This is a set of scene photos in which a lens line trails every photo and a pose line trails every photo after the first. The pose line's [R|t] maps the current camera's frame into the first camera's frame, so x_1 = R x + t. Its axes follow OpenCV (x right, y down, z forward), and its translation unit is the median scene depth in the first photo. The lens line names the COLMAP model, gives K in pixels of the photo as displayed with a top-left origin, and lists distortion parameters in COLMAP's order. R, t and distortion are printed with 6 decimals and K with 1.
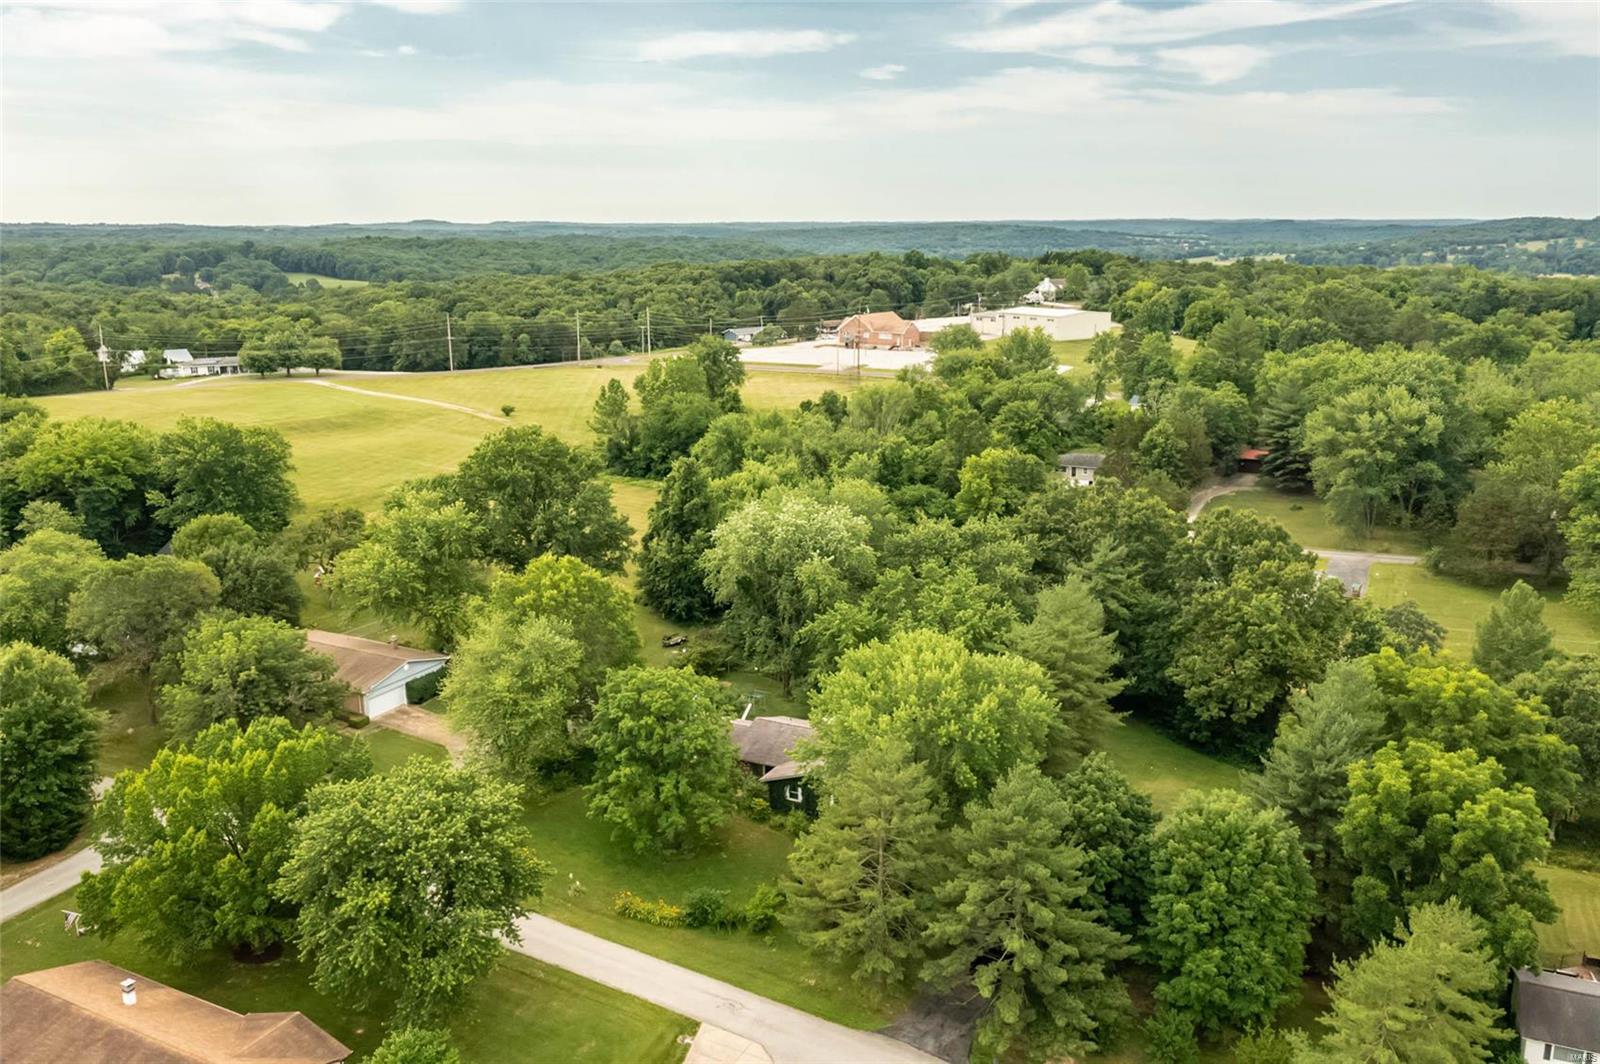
lens RADIAL K [[1278.1, 0, 800.0], [0, 1278.1, 532.0], [0, 0, 1]] dist [-0.003188, 0.040852]
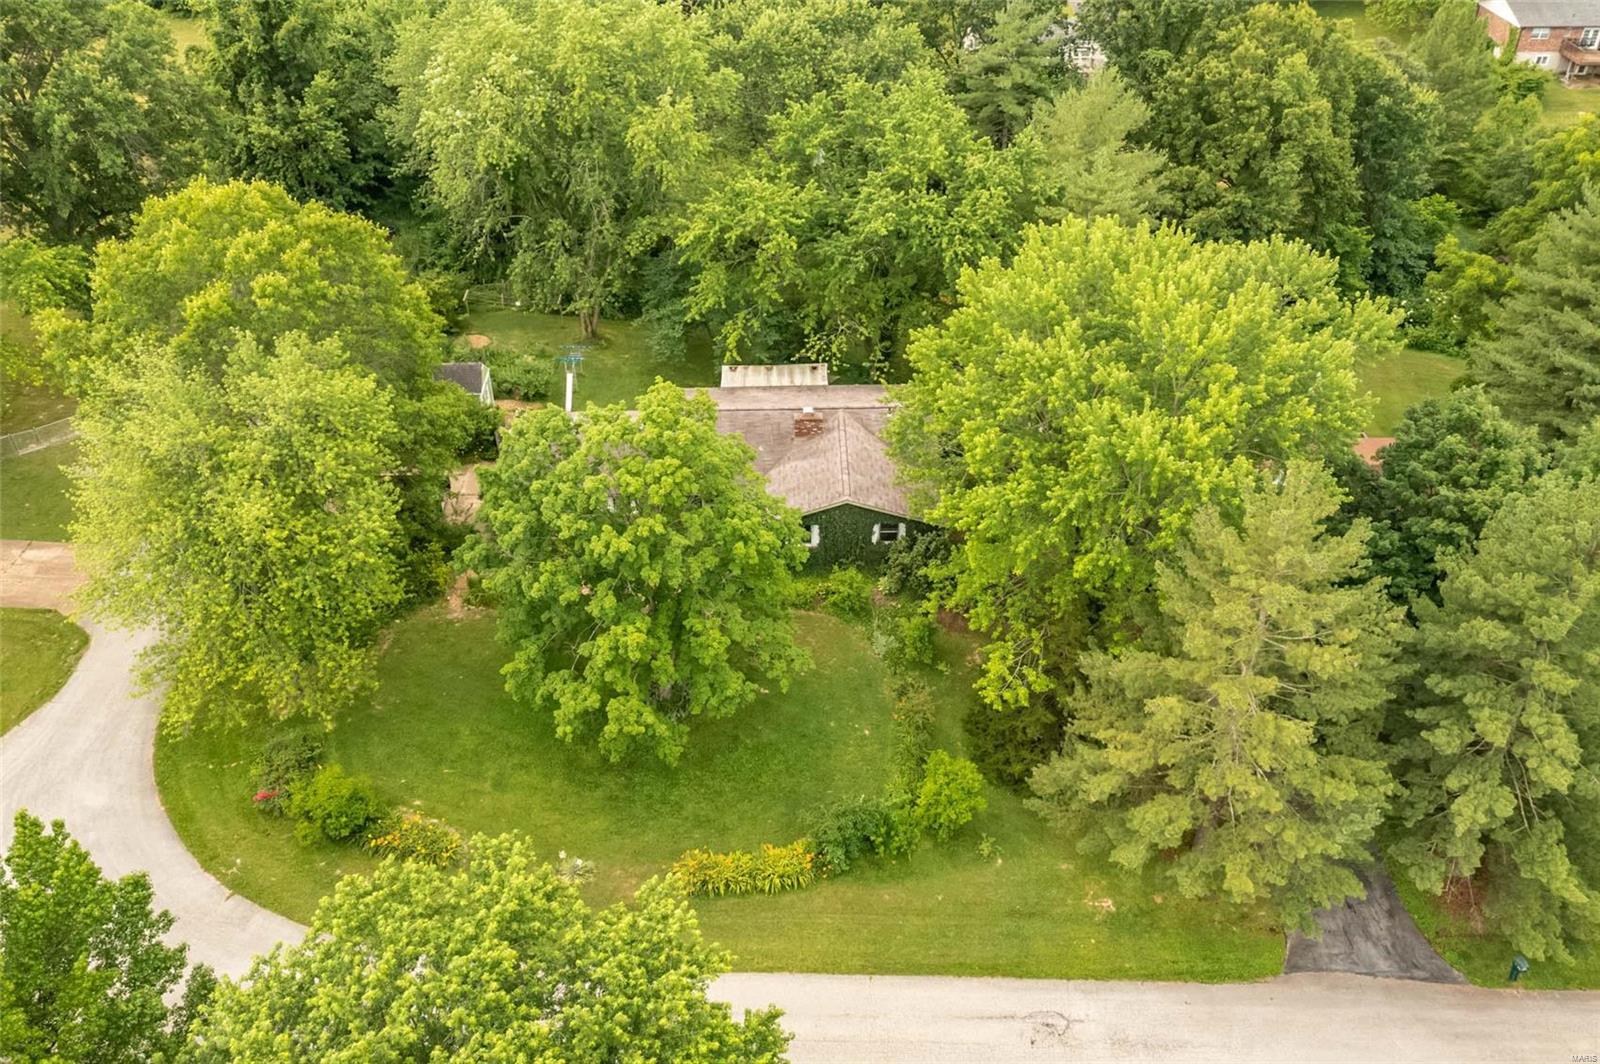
lens RADIAL K [[1271.7, 0, 800.0], [0, 1271.7, 532.0], [0, 0, 1]] dist [0.001187, 0.000517]
pose [[0.887507, -0.274550, 0.370071, -0.101260], [0.114792, 0.909530, 0.399471, -0.011911], [-0.446266, -0.312052, 0.838731, 0.242516]]
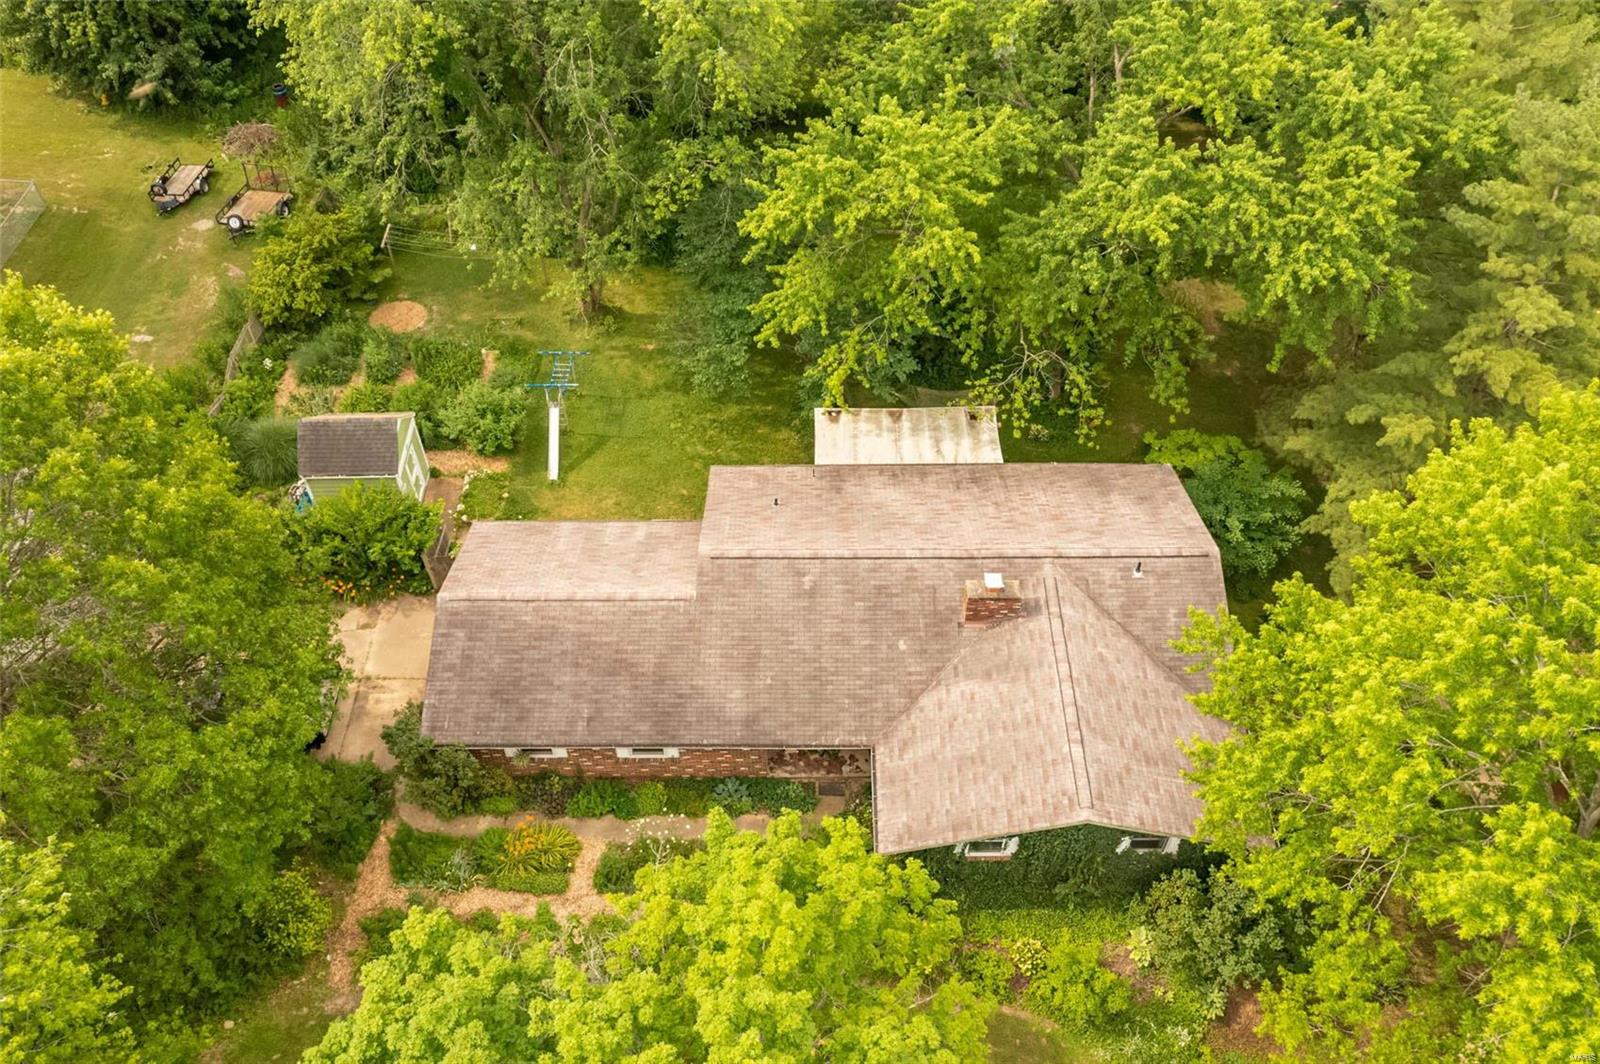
lens RADIAL K [[1271.7, 0, 800.0], [0, 1271.7, 532.0], [0, 0, 1]] dist [0.001187, 0.000517]
pose [[0.897273, -0.330338, 0.292878, -0.051176], [0.111906, 0.811926, 0.572934, -0.016464], [-0.427057, -0.481304, 0.765486, 0.382157]]
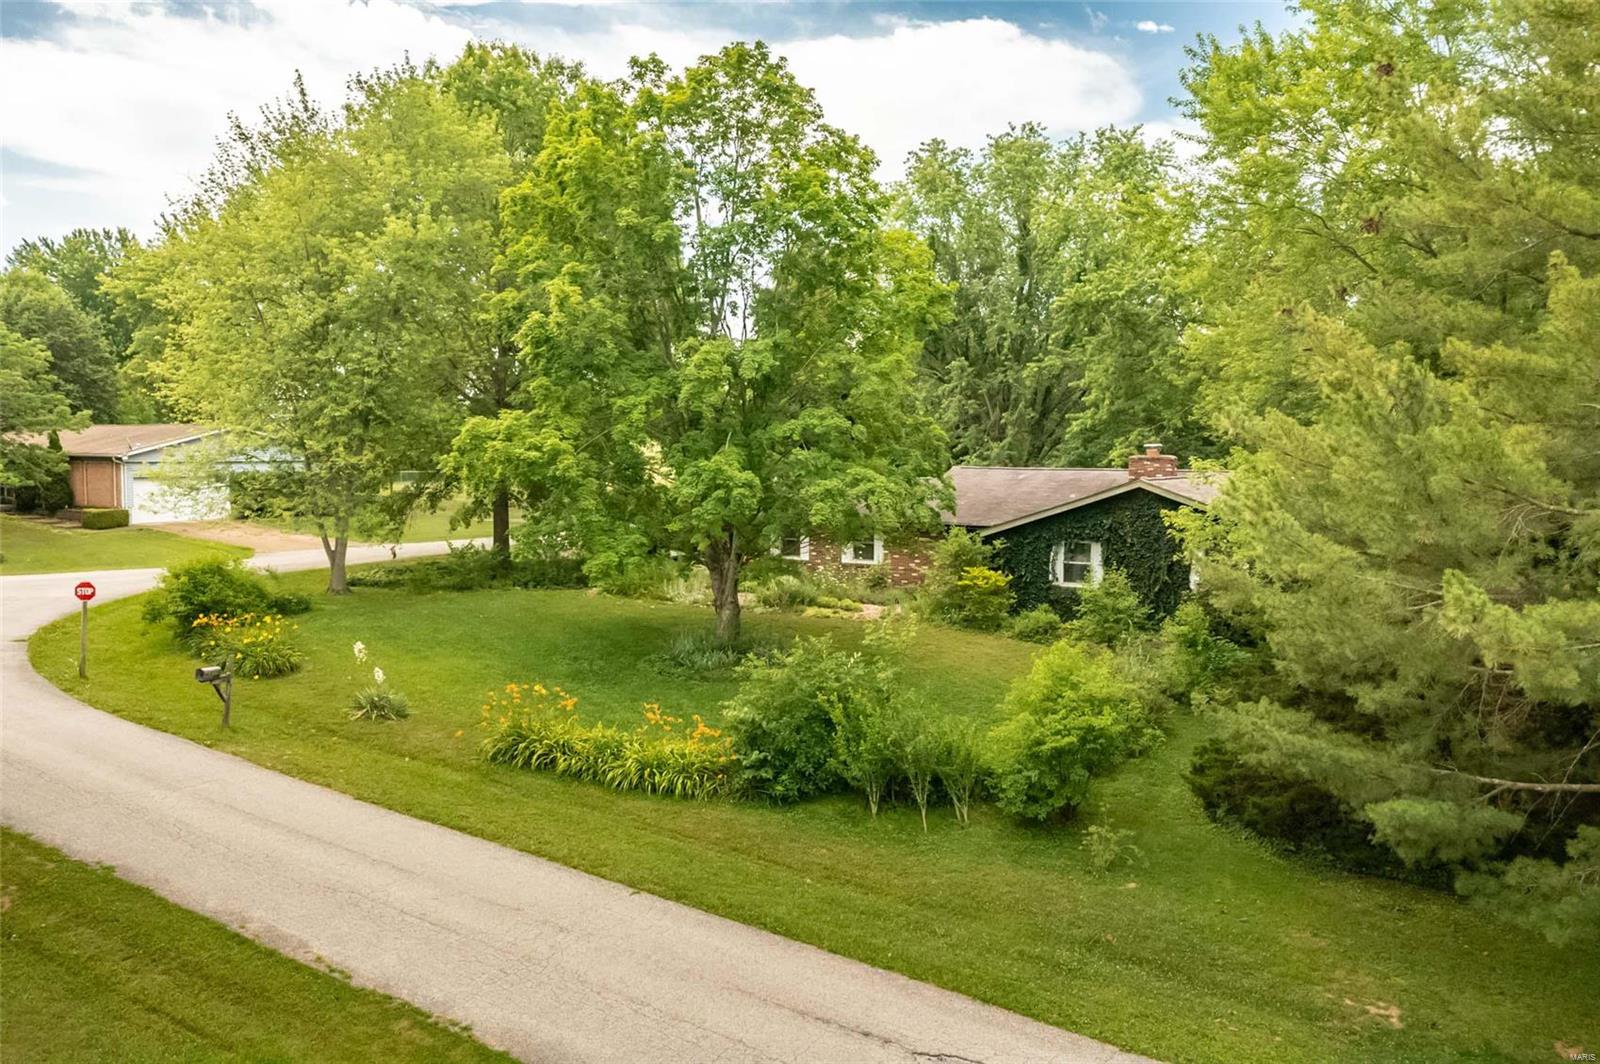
lens RADIAL K [[1271.7, 0, 800.0], [0, 1271.7, 532.0], [0, 0, 1]] dist [0.001187, 0.000517]
pose [[0.993271, -0.018757, -0.114284, -0.019293], [-0.000375, 0.986271, -0.165133, 0.119088], [0.115813, 0.164065, 0.979628, 0.299056]]
